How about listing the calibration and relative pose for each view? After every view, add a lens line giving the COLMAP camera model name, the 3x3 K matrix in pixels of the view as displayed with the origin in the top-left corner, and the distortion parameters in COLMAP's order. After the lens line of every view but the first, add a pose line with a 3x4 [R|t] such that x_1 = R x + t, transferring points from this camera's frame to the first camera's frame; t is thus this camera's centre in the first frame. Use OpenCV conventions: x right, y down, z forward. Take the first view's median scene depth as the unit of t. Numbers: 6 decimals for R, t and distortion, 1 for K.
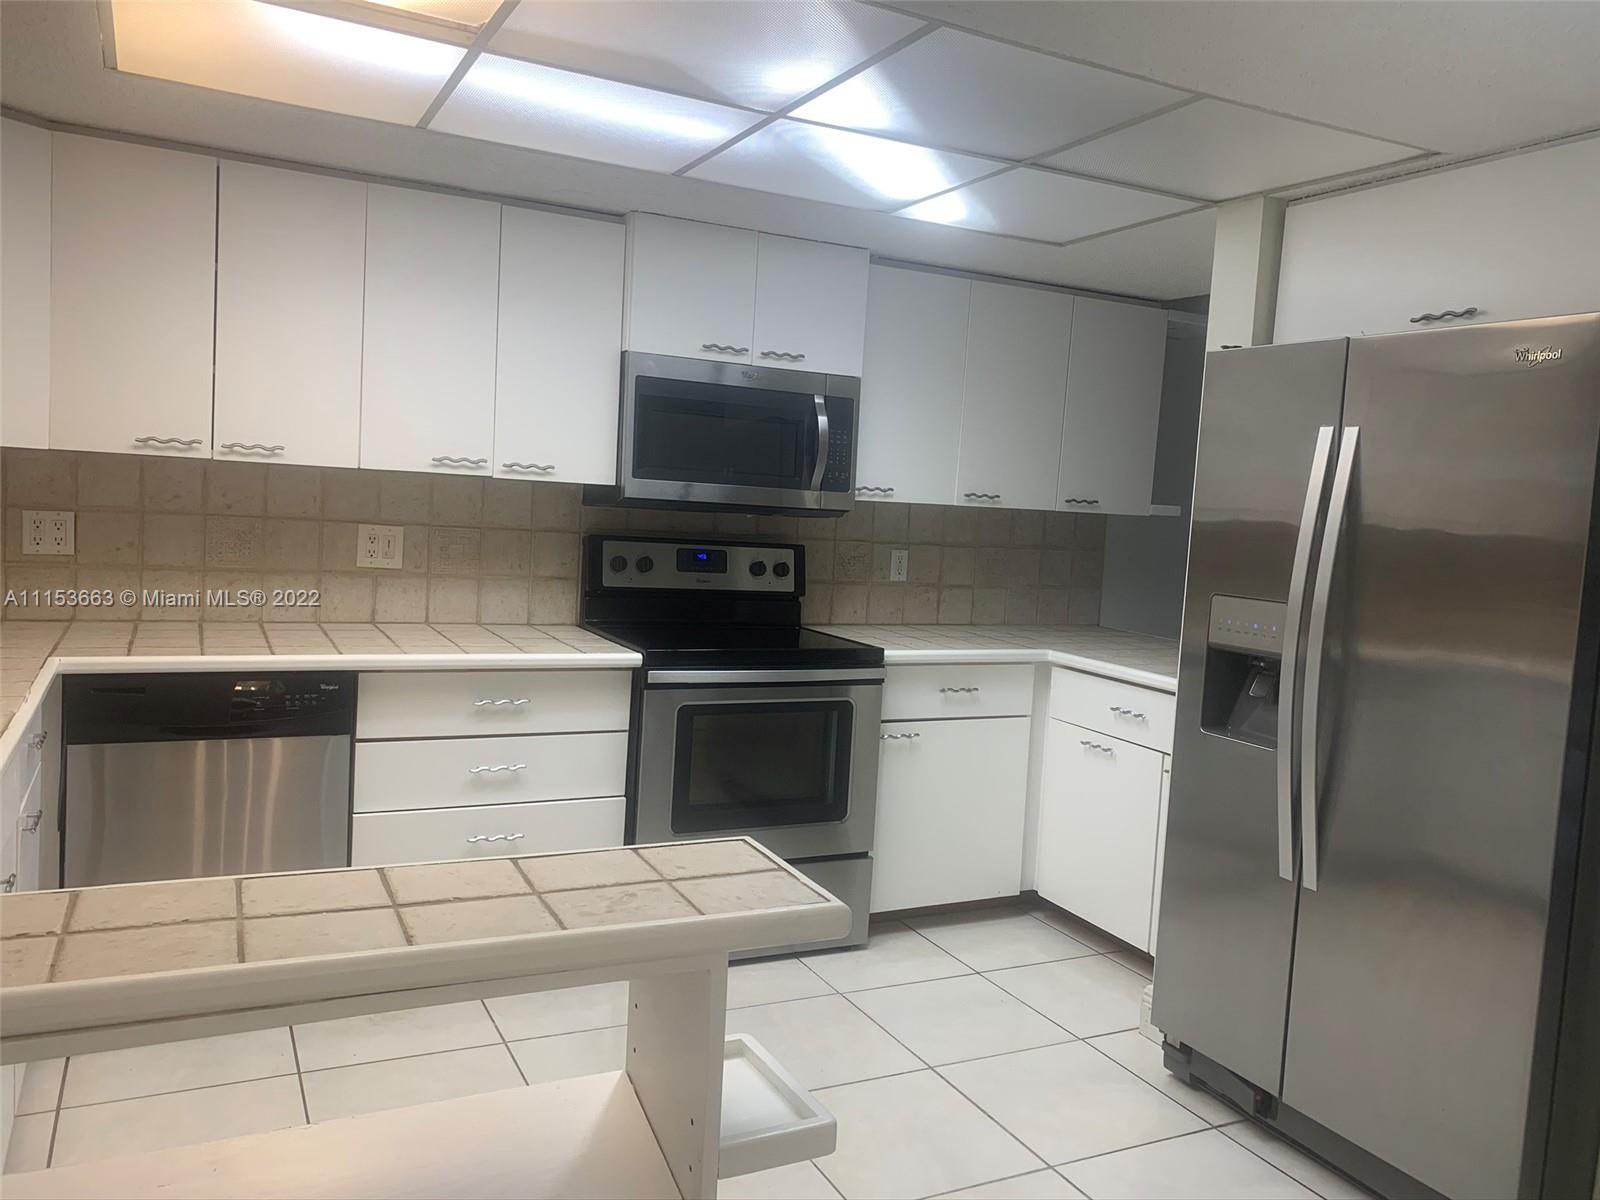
lens RADIAL K [[1213.1, 0, 799.3], [0, 1213.1, 589.0], [0, 0, 1]] dist [0.004512, -0.004424]
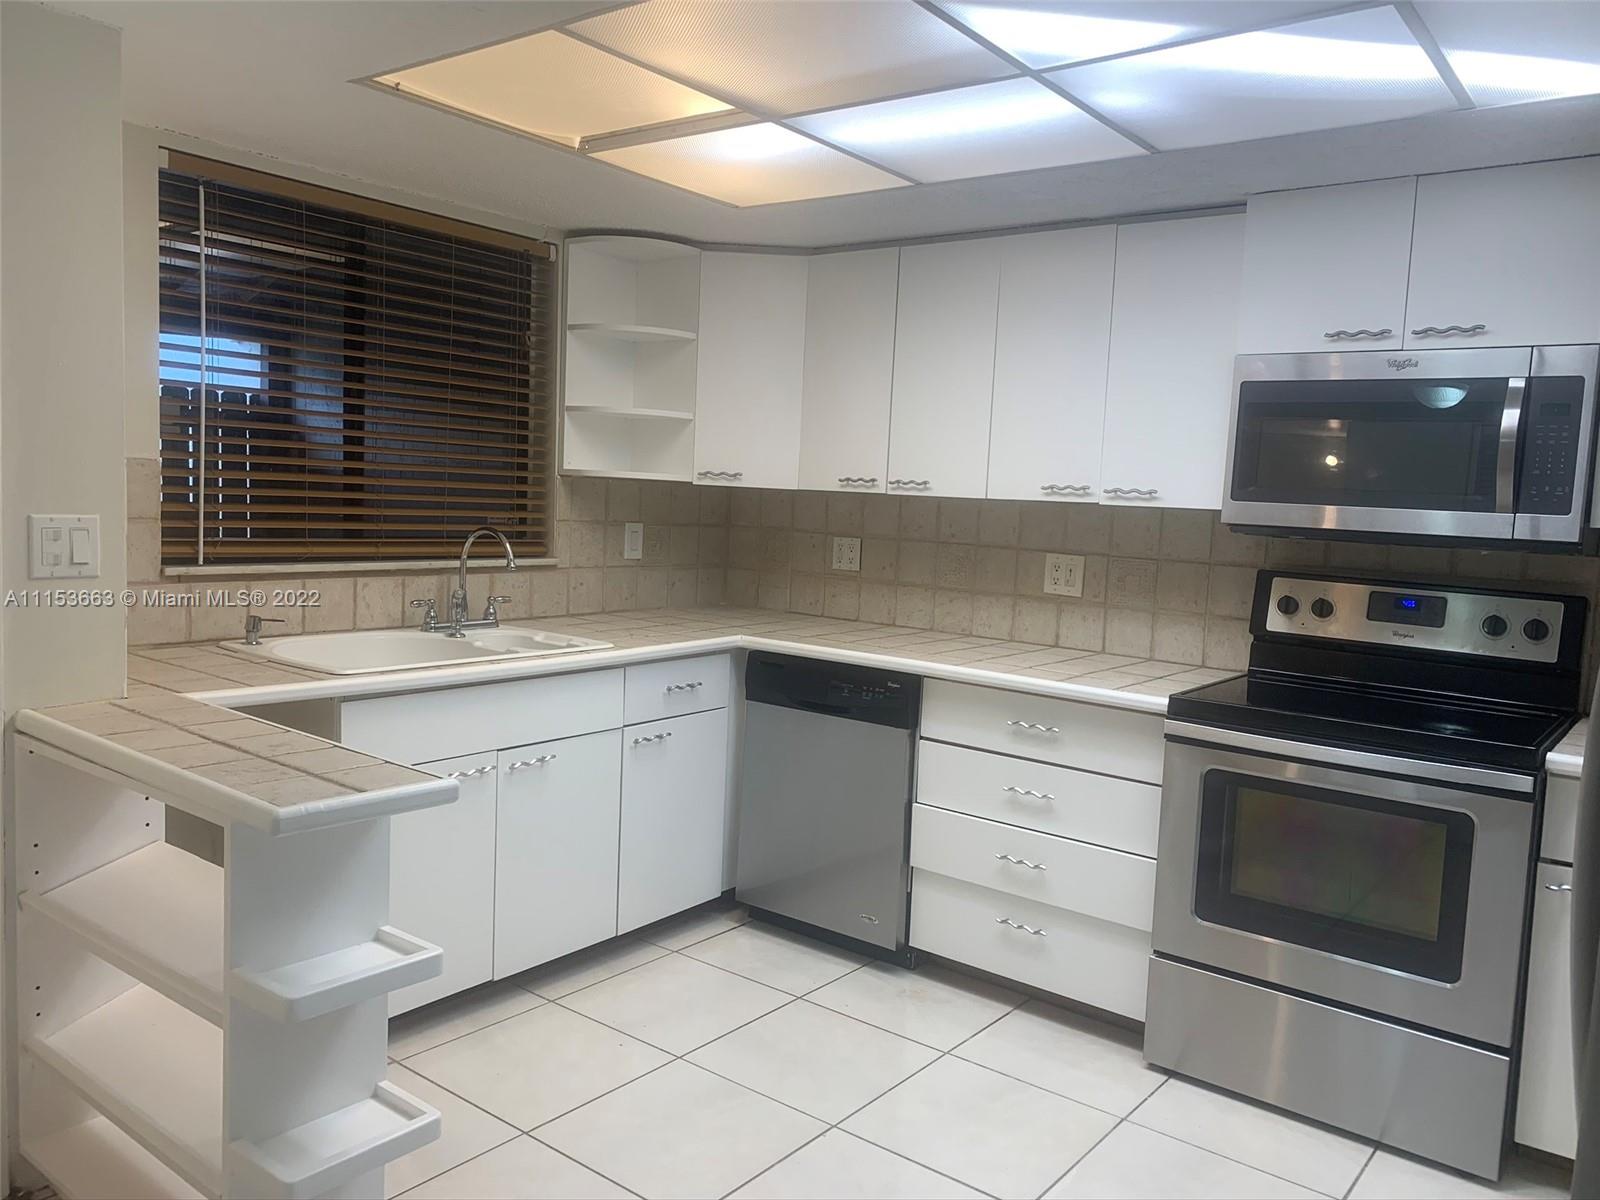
lens RADIAL K [[1213.1, 0, 806.9], [0, 1213.1, 593.1], [0, 0, 1]] dist [0.004512, -0.004424]
pose [[0.405445, 0.034968, -0.913450, 0.522277], [-0.090800, 0.995867, -0.002180, 0.003329], [0.909599, 0.083825, 0.406944, 0.370892]]
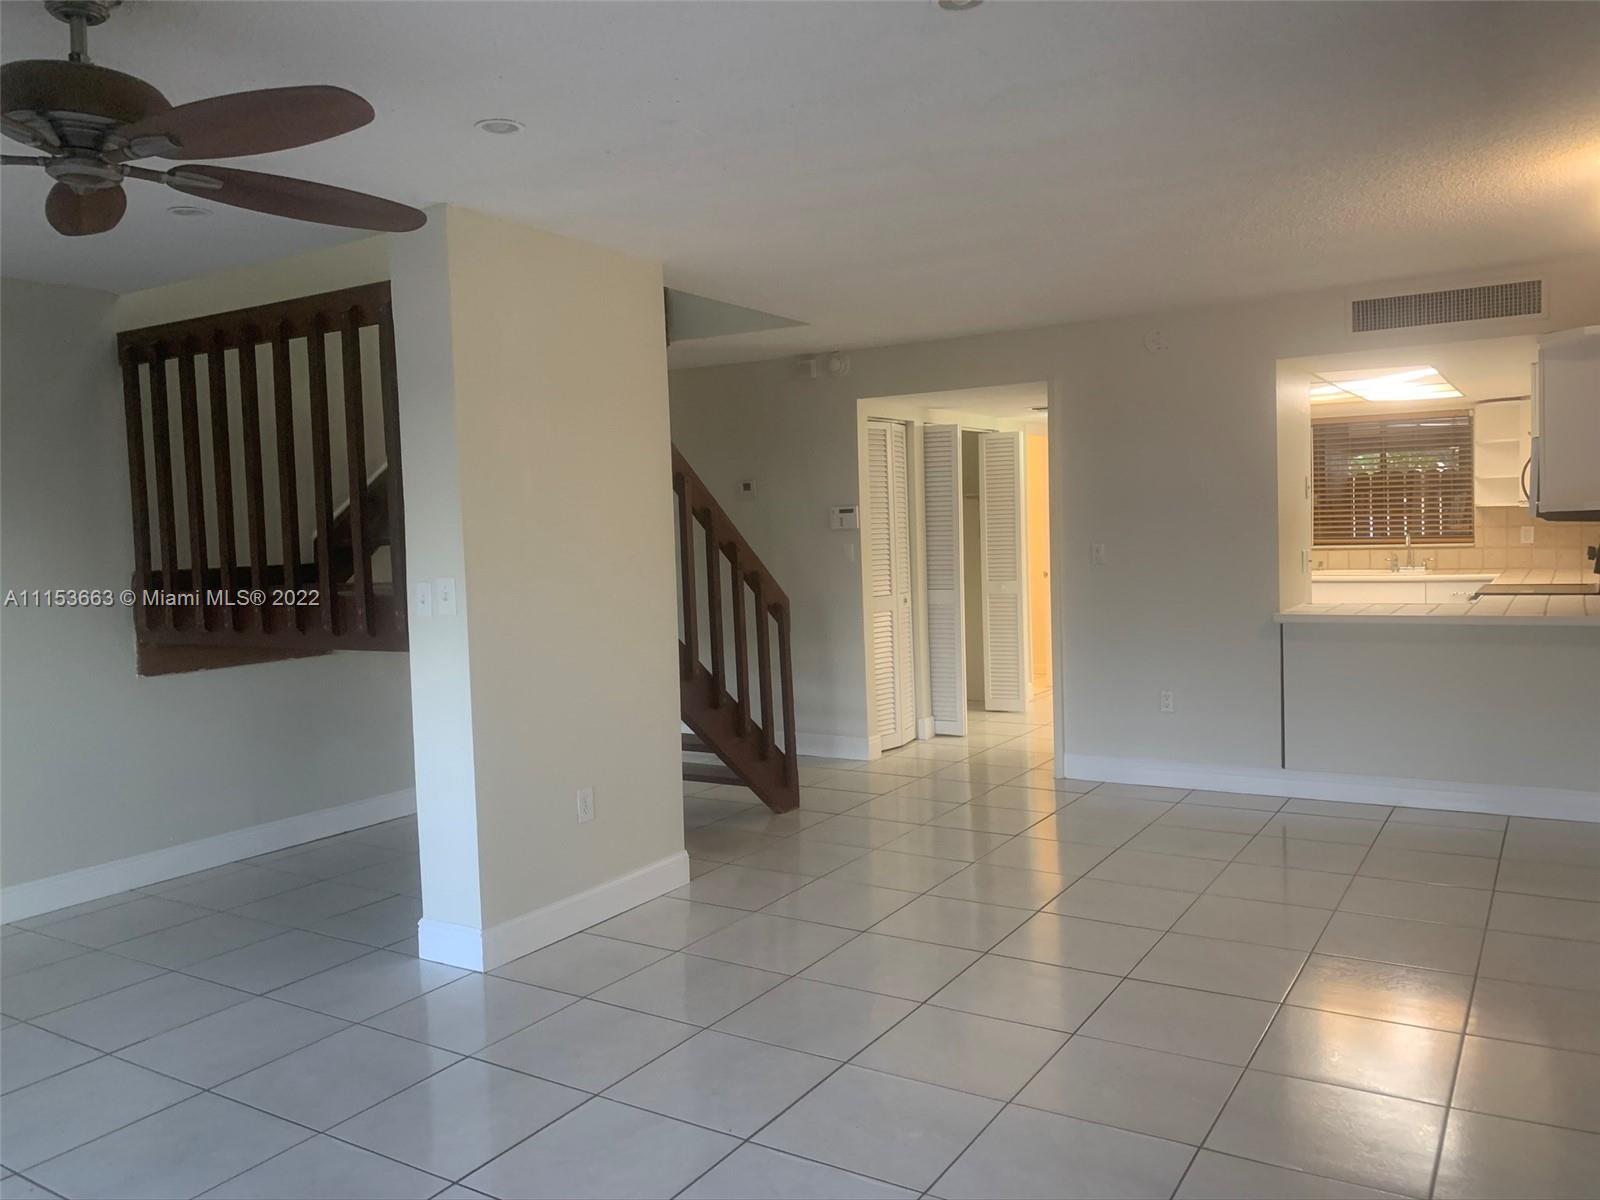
lens RADIAL K [[1213.1, 0, 808.2], [0, 1213.1, 590.4], [0, 0, 1]] dist [0.004512, -0.004424]
pose [[-0.862048, 0.001116, -0.506825, 1.959822], [-0.055739, 0.993723, 0.096993, -0.083185], [0.503752, 0.111863, -0.856575, 2.159150]]
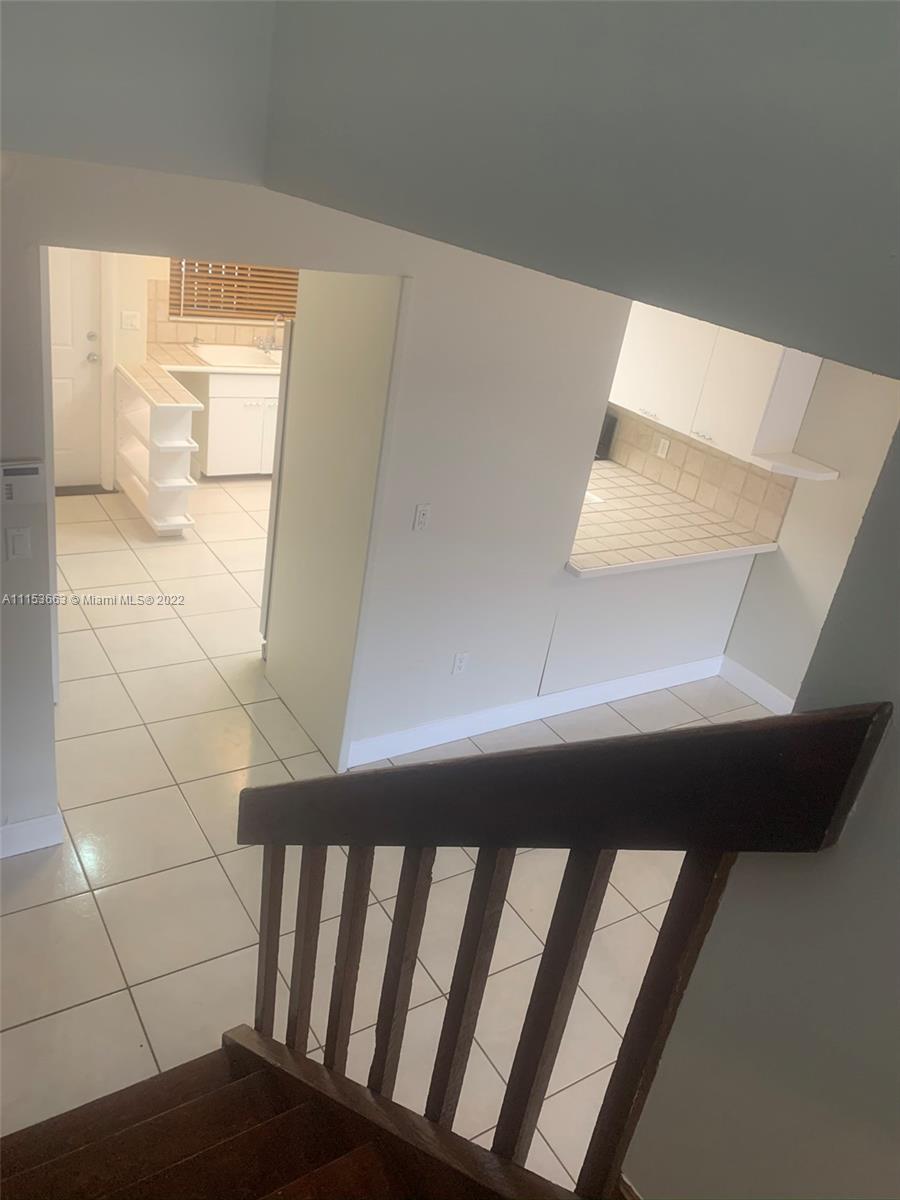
lens RADIAL K [[909.9, 0, 446.6], [0, 909.9, 597.5], [0, 0, 1]] dist [0.004512, -0.004424]
pose [[0.088914, 0.394171, -0.914726, 1.632590], [-0.229497, 0.901761, 0.366276, -0.285816], [0.969240, 0.177359, 0.170640, 0.656536]]
